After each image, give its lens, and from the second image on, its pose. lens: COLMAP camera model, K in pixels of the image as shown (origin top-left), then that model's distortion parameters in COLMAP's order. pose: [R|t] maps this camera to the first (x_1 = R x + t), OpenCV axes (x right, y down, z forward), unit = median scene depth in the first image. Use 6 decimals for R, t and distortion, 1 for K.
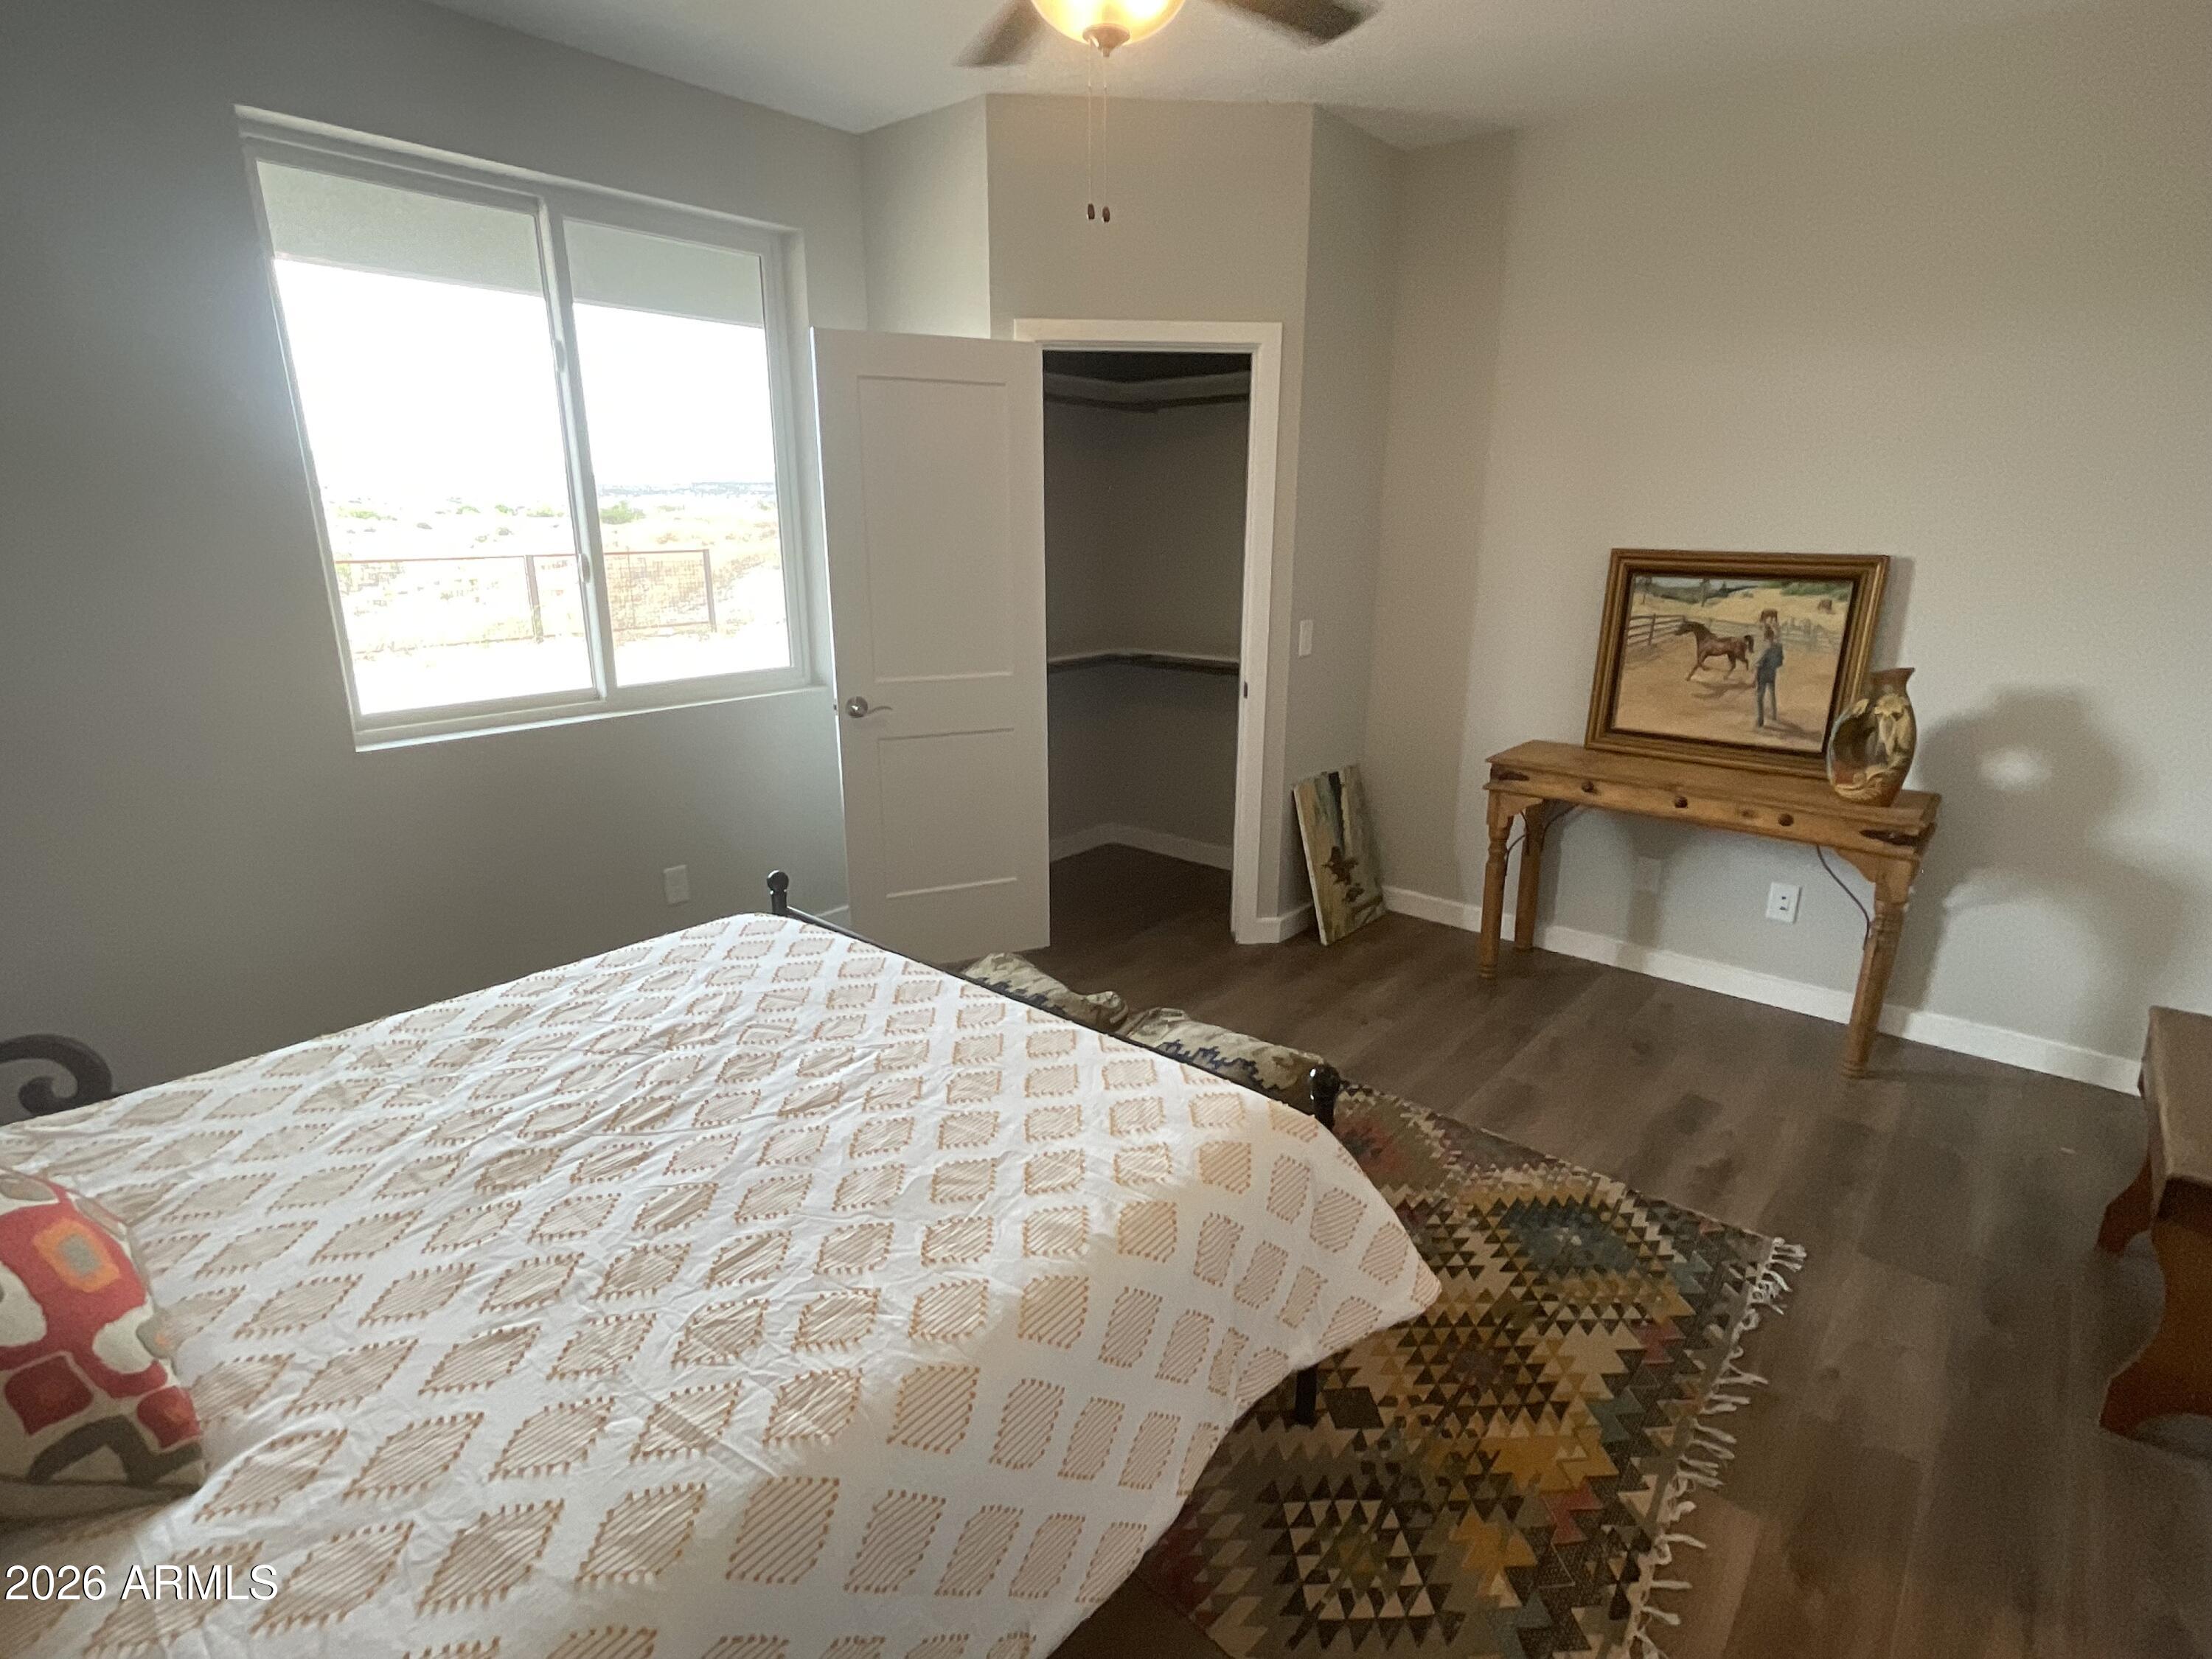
lens RADIAL K [[1090.4, 0, 1101.8], [0, 1090.4, 830.7], [0, 0, 1]] dist [-0.014282, 0.007941]
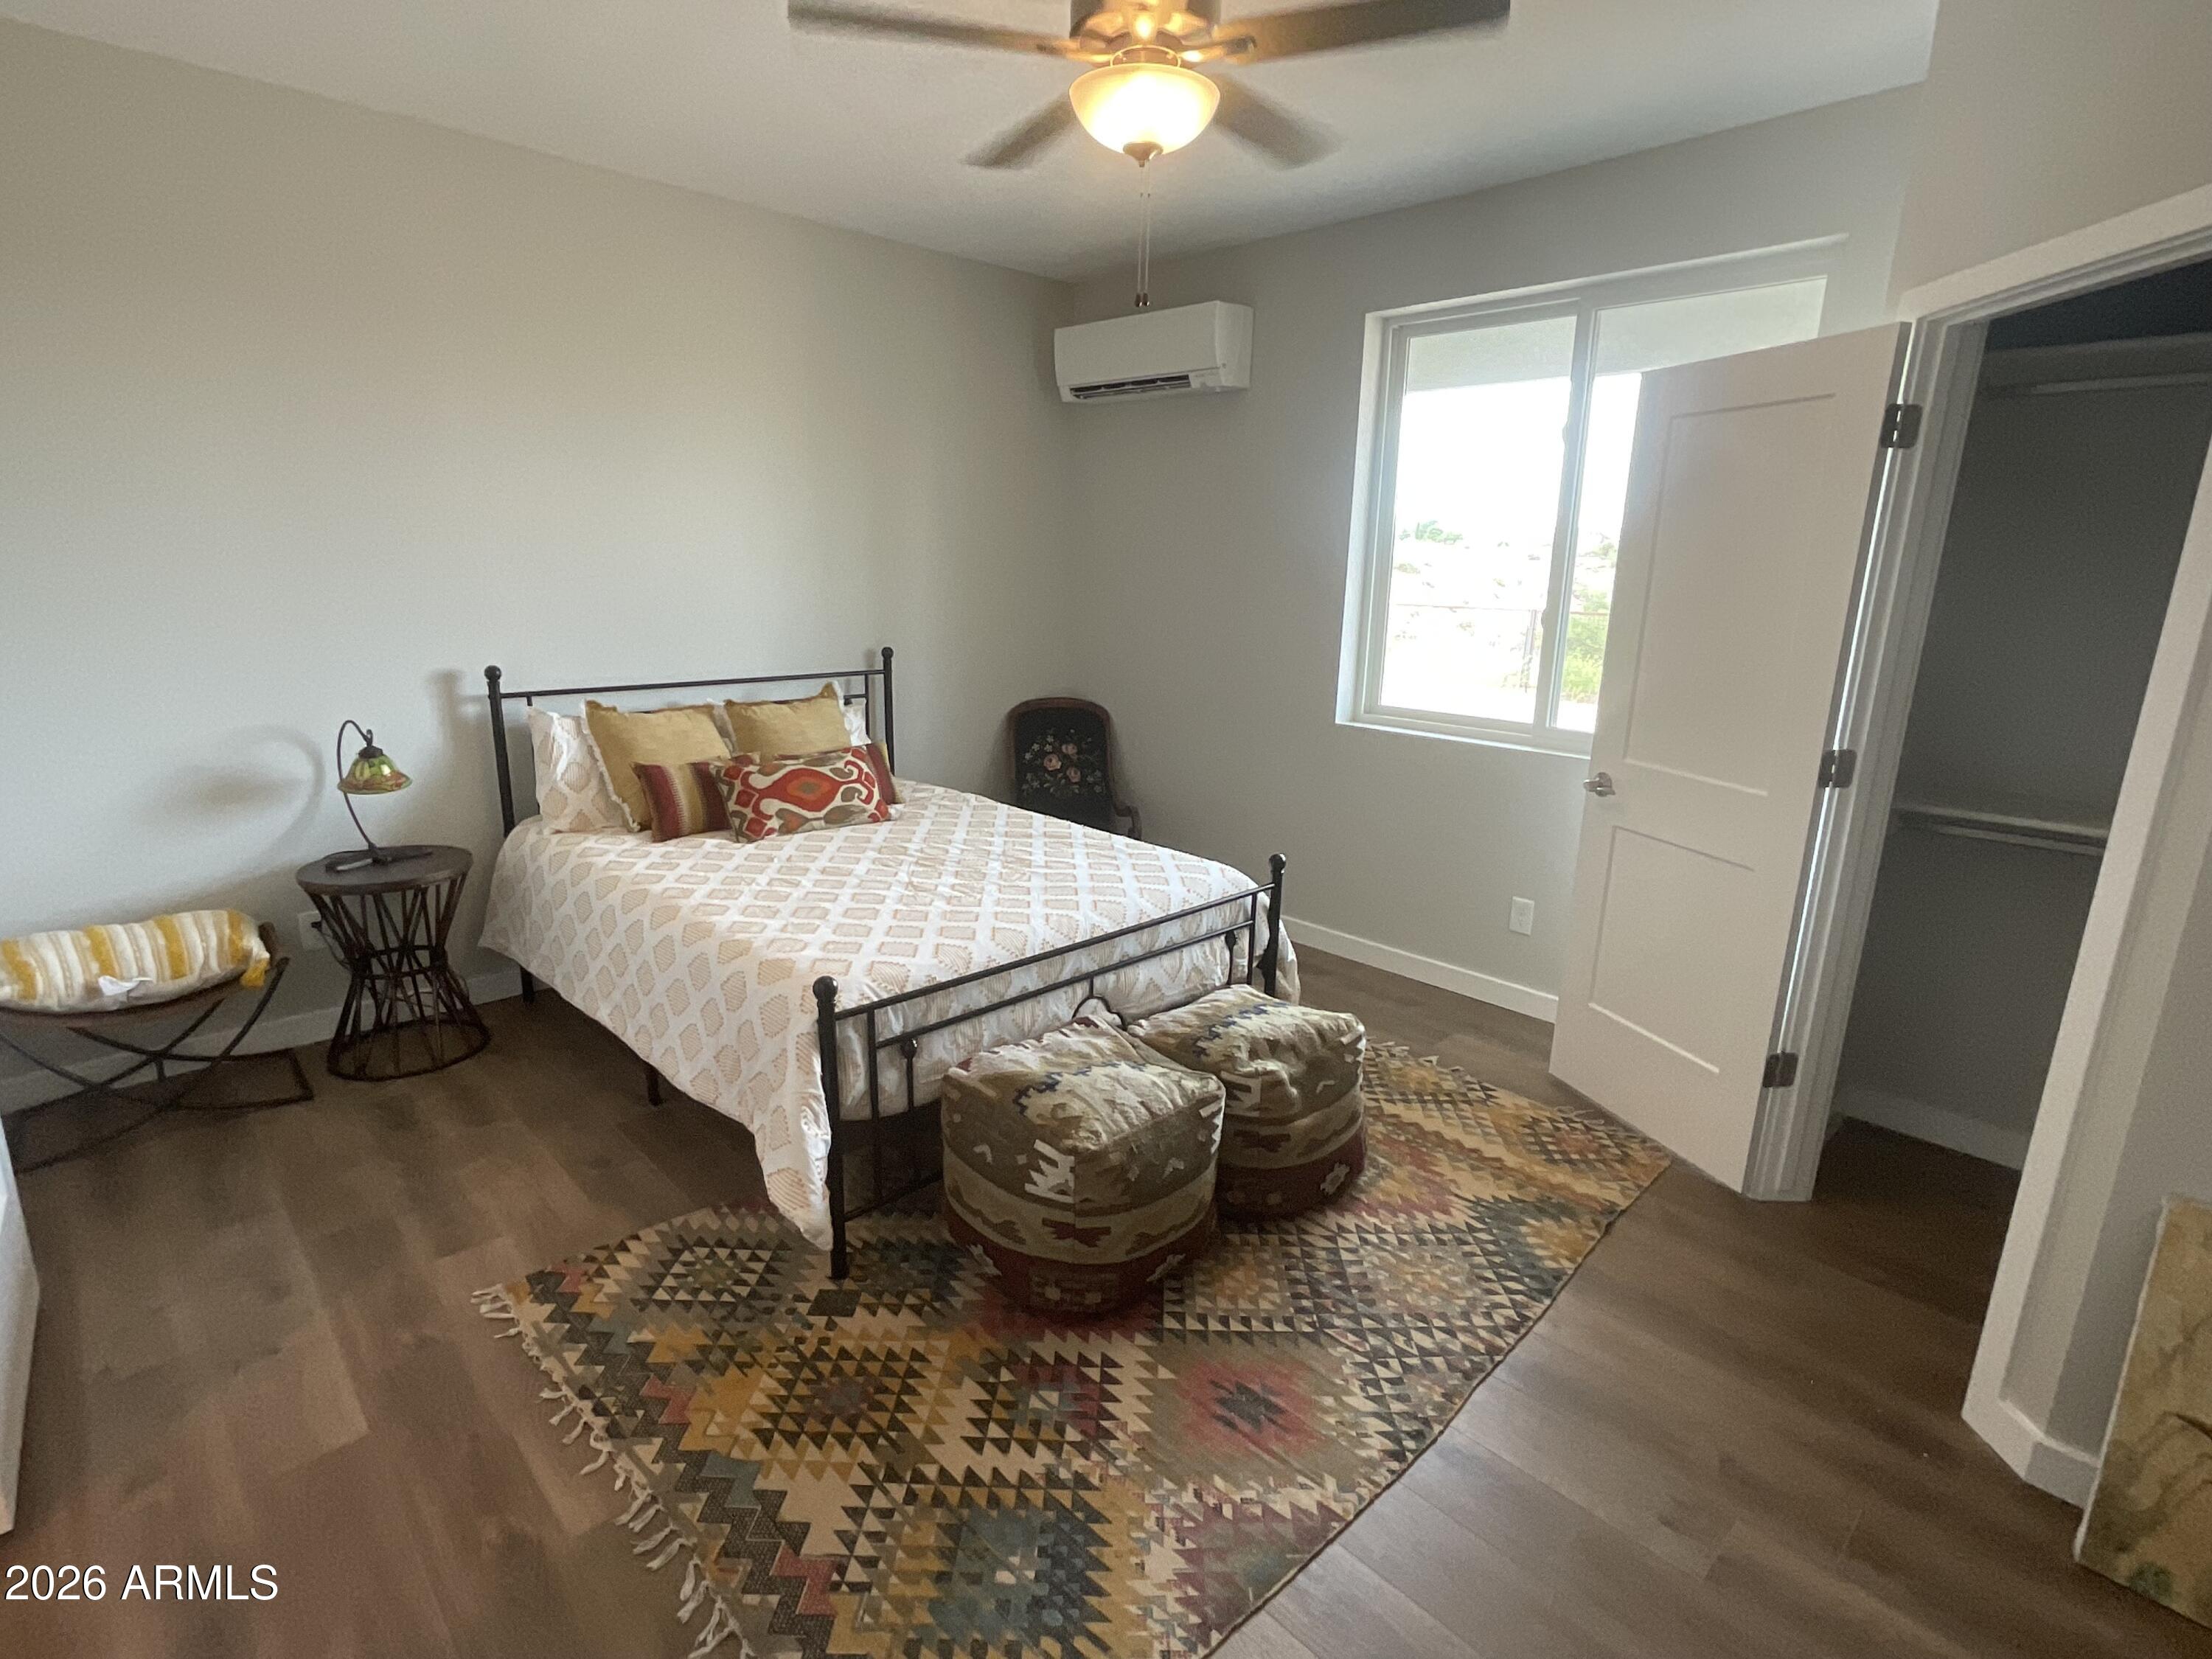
lens RADIAL K [[1090.4, 0, 1101.9], [0, 1090.4, 823.2], [0, 0, 1]] dist [-0.014282, 0.007941]
pose [[-0.086975, 0.230032, -0.969289, 1.276066], [-0.298637, 0.922209, 0.245656, -0.335506], [0.950395, 0.310831, -0.011513, 1.172478]]
